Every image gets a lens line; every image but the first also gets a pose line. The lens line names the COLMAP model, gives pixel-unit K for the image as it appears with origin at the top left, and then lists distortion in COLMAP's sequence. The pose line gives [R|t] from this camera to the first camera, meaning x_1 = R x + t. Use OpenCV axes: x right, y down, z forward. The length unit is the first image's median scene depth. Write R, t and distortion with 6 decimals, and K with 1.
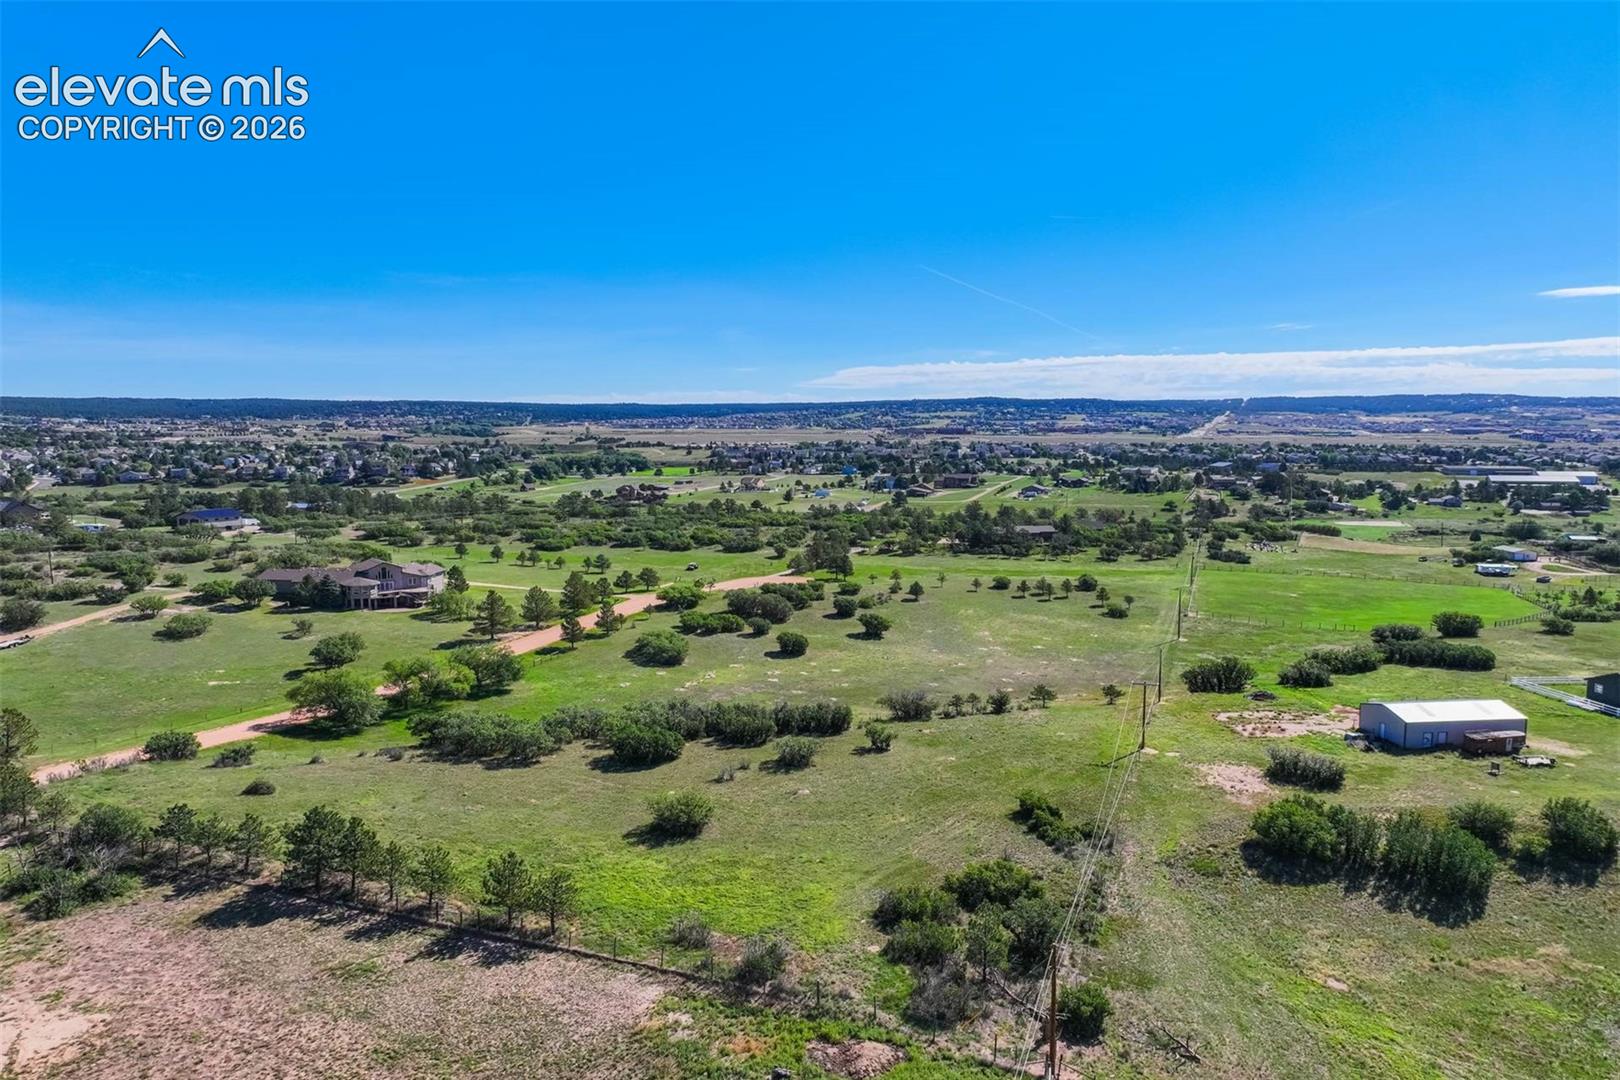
lens RADIAL K [[1172.4, 0, 830.8], [0, 1172.4, 466.4], [0, 0, 1]] dist [0.004682, 0.004574]
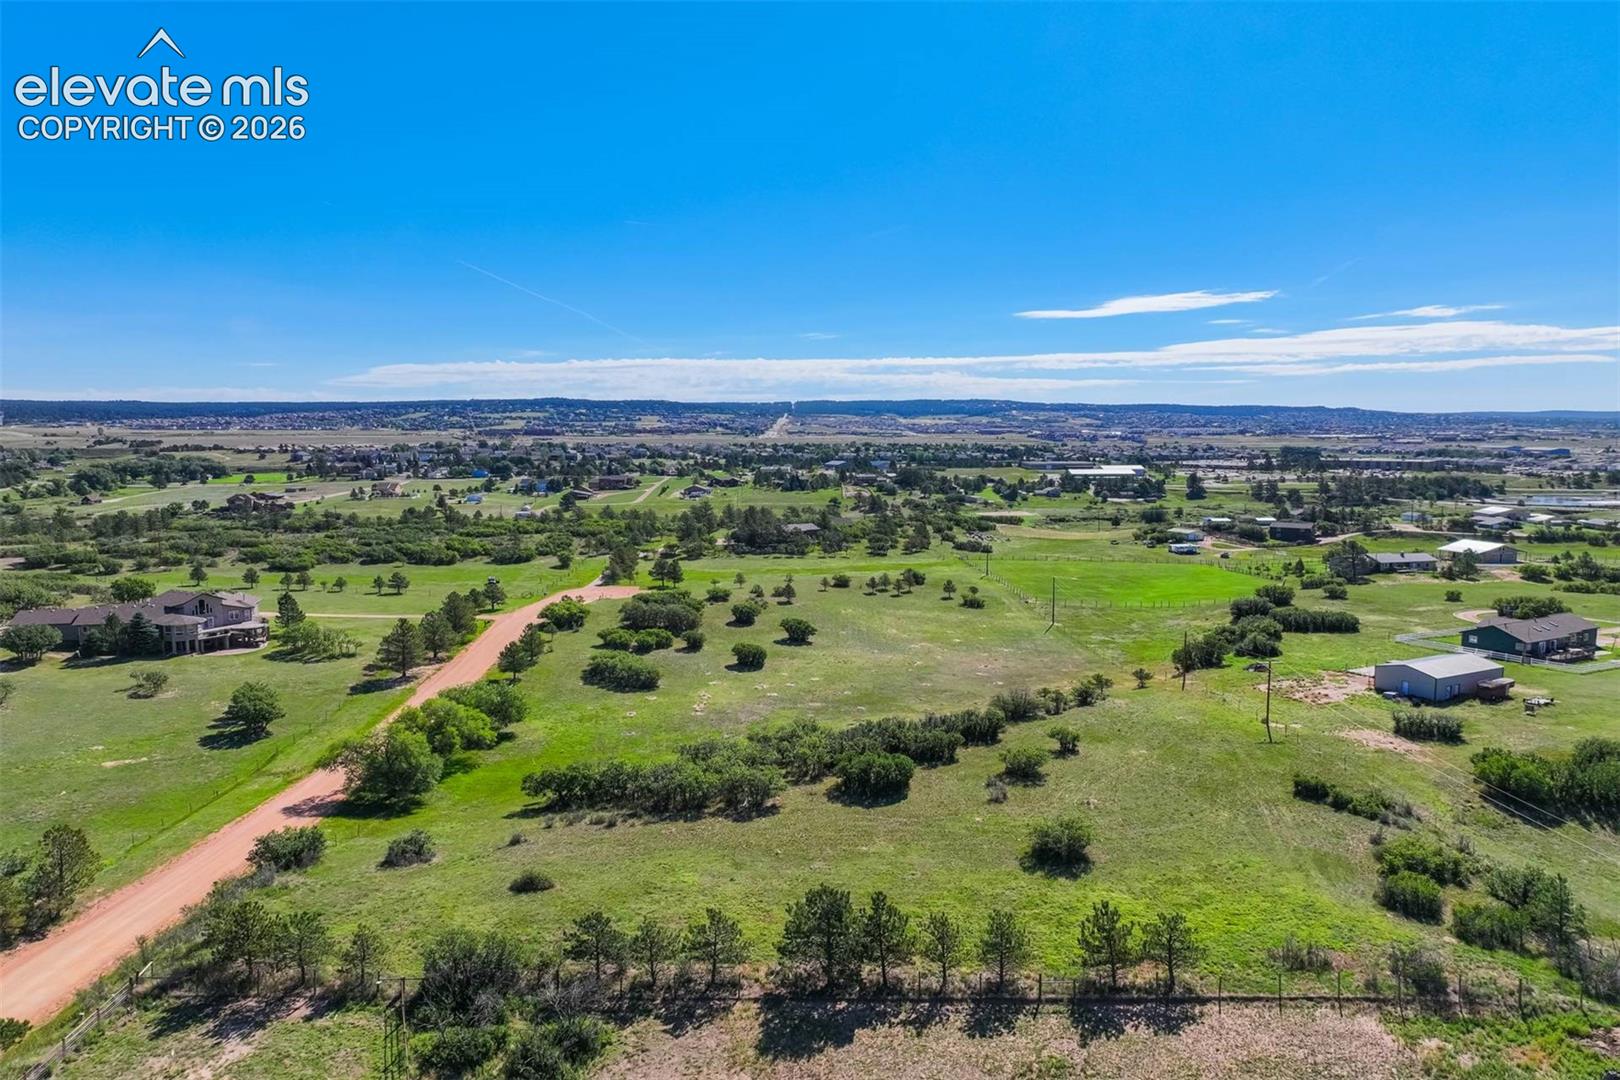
lens RADIAL K [[1172.4, 0, 830.8], [0, 1172.4, 466.4], [0, 0, 1]] dist [0.004682, 0.004574]
pose [[0.919426, -0.012451, 0.393066, -0.112486], [0.013168, 0.999913, 0.000872, 0.000528], [-0.393042, 0.004374, 0.919510, 0.039458]]
